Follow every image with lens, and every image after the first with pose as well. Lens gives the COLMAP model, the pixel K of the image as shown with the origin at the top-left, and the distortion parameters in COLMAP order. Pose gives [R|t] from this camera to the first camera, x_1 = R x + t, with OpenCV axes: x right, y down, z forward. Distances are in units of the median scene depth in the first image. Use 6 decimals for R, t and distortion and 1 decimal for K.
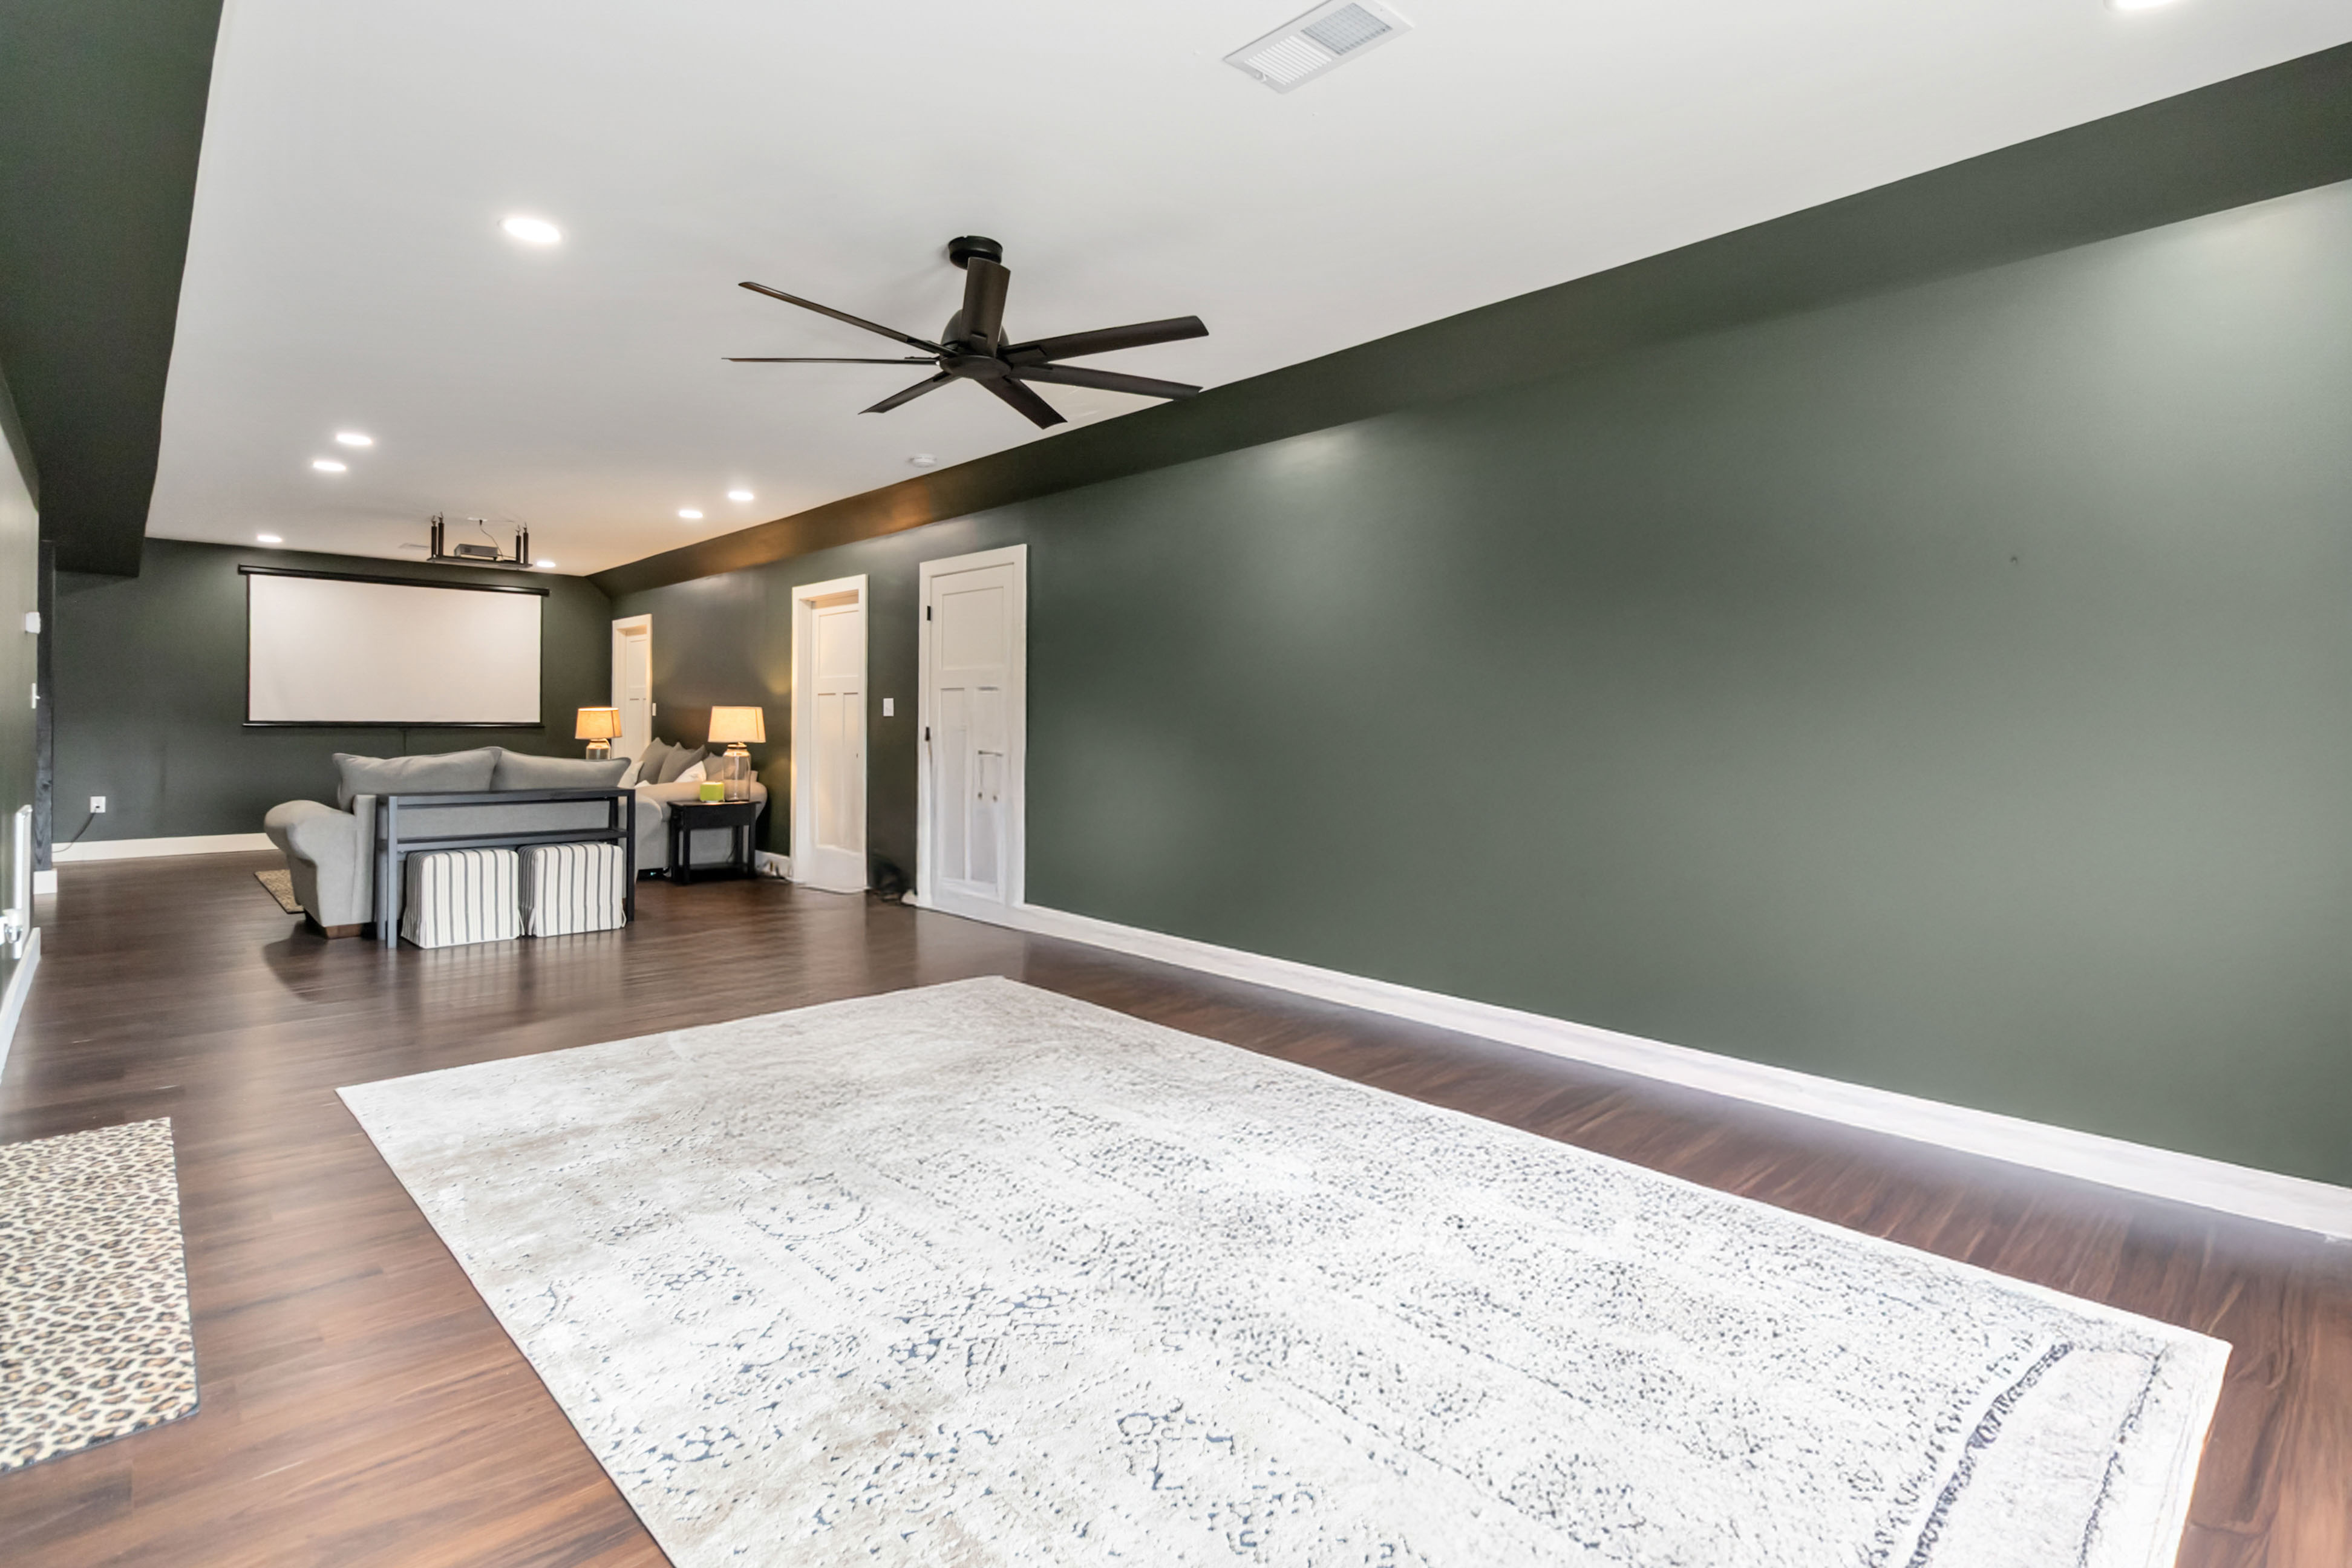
lens RADIAL K [[1100.7, 0, 1182.2], [0, 1100.7, 737.5], [0, 0, 1]] dist [-0.000846, 0.000036]
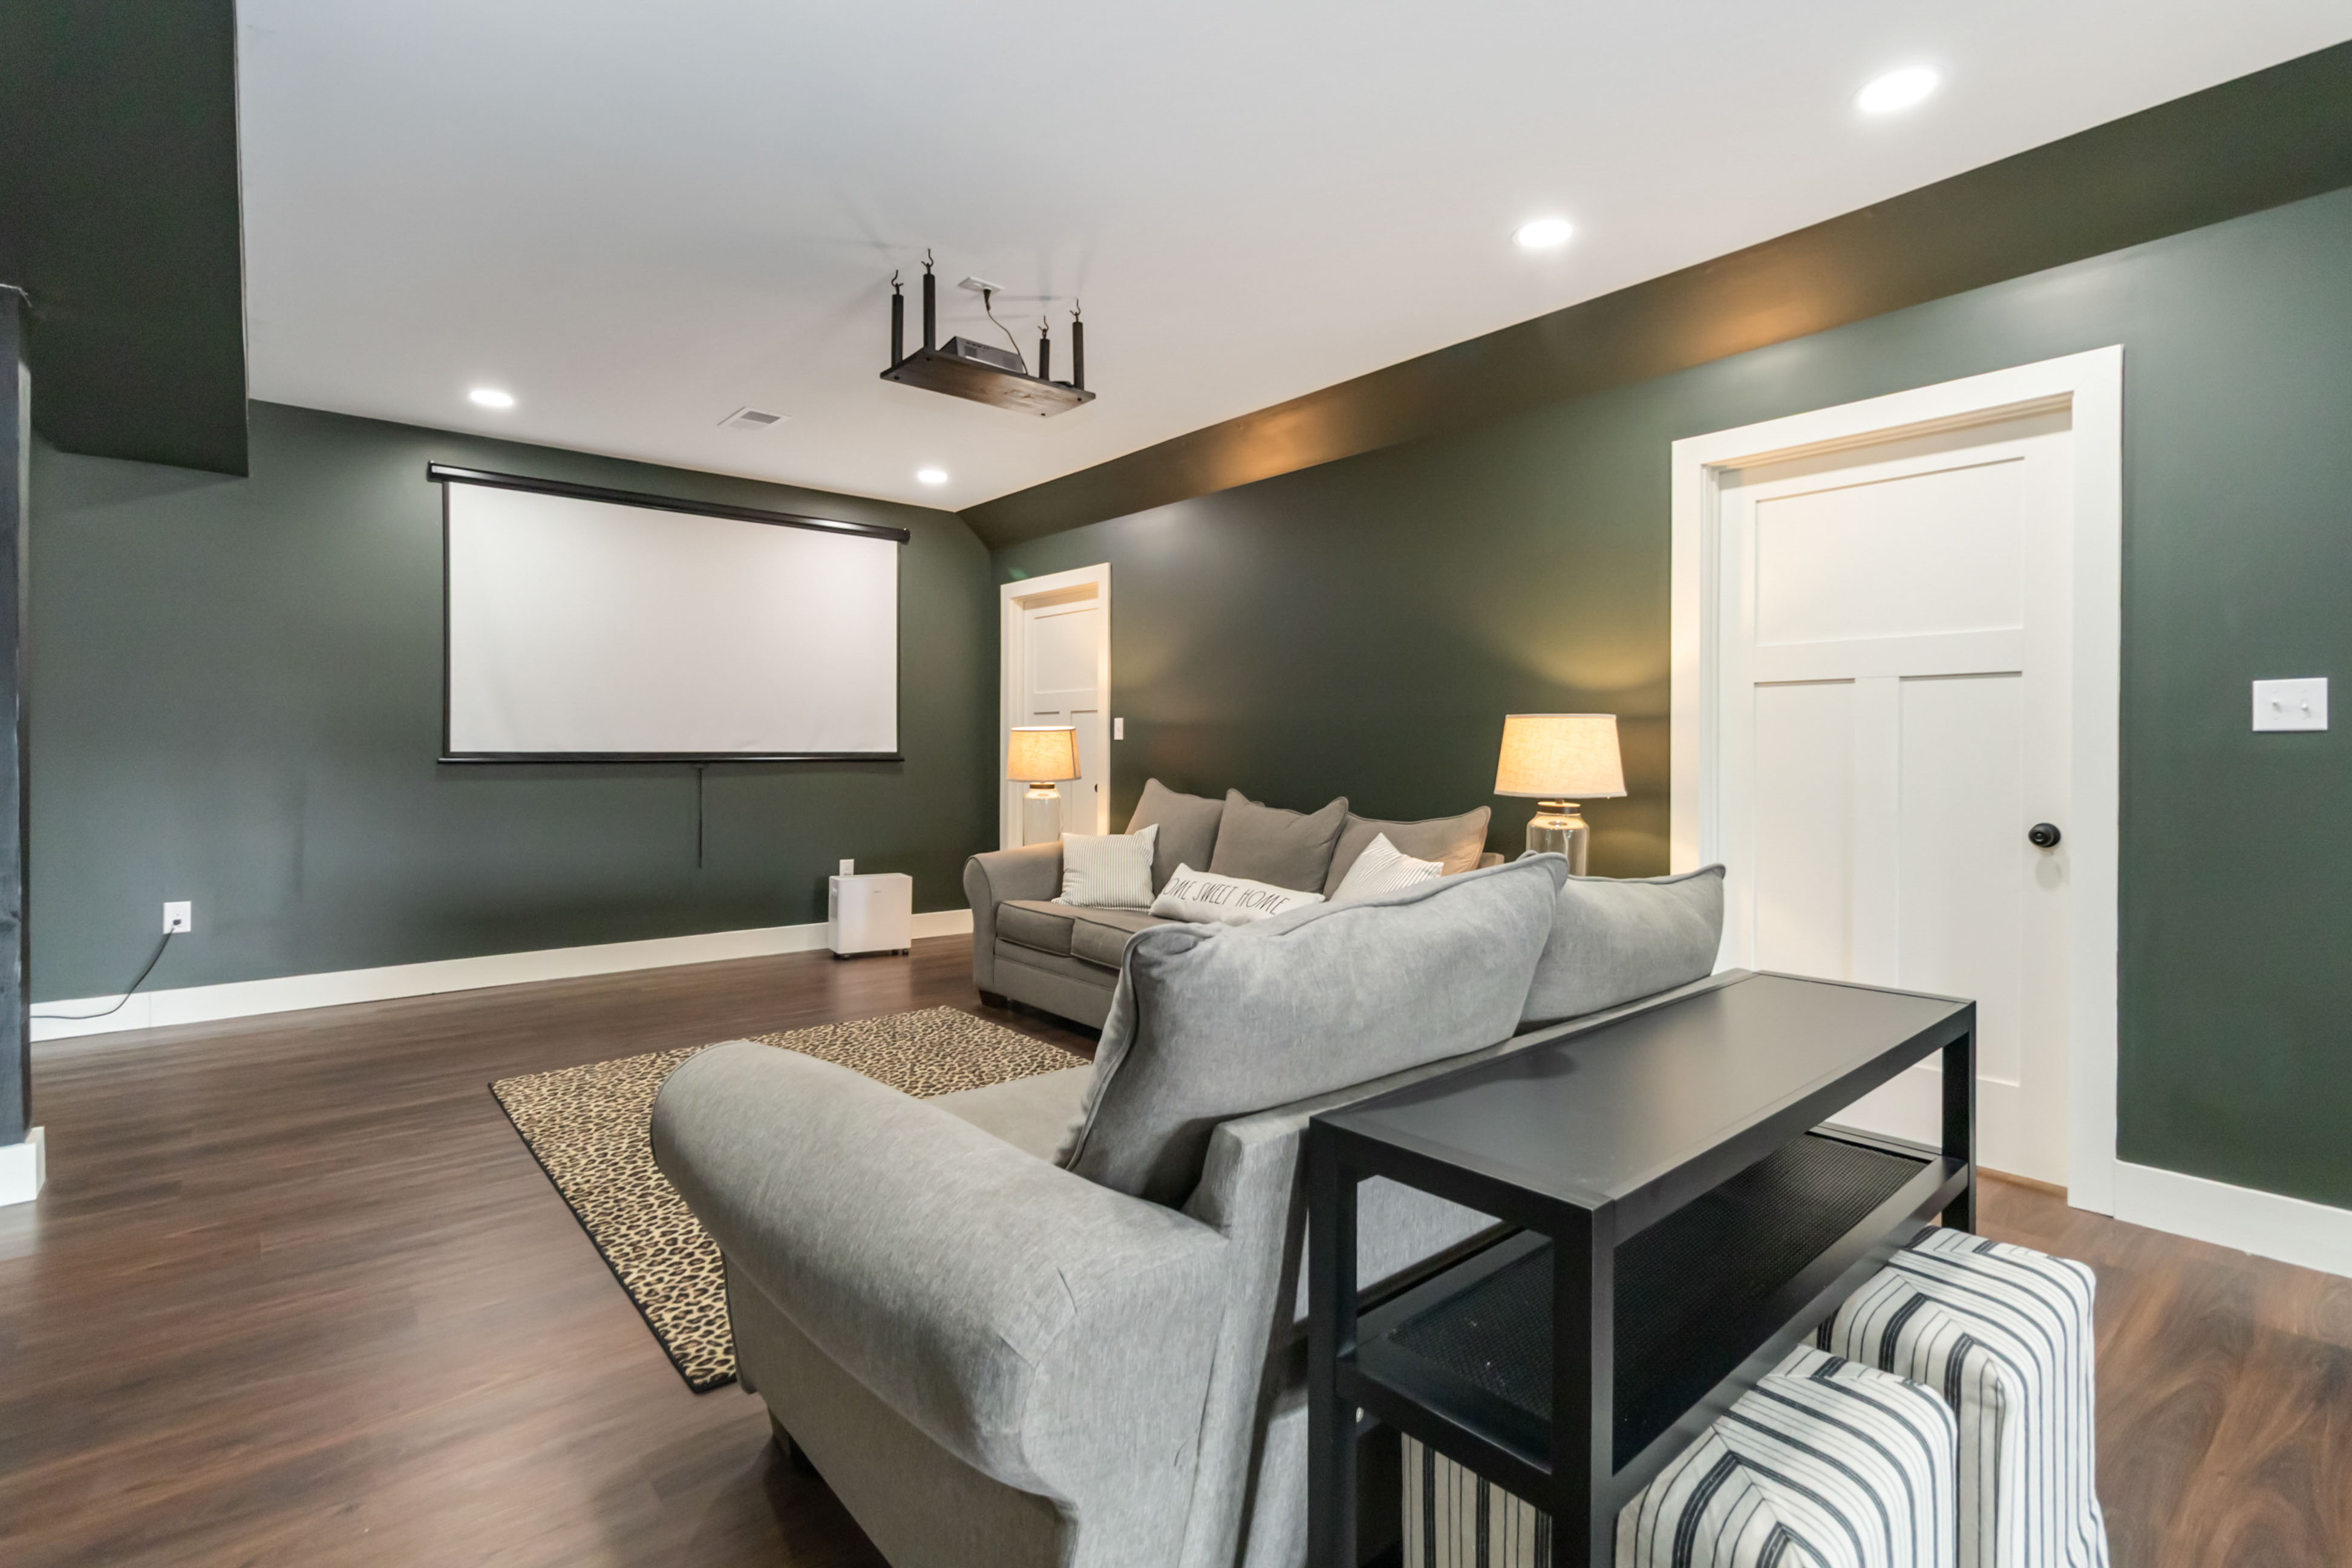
lens RADIAL K [[1087.2, 0, 1176.0], [0, 1087.2, 767.5], [0, 0, 1]] dist [-0.001832, -0.000266]
pose [[0.997452, -0.003476, -0.071262, -0.475220], [0.003284, 0.999991, -0.002808, -0.005516], [0.071271, 0.002567, 0.997454, 0.517360]]
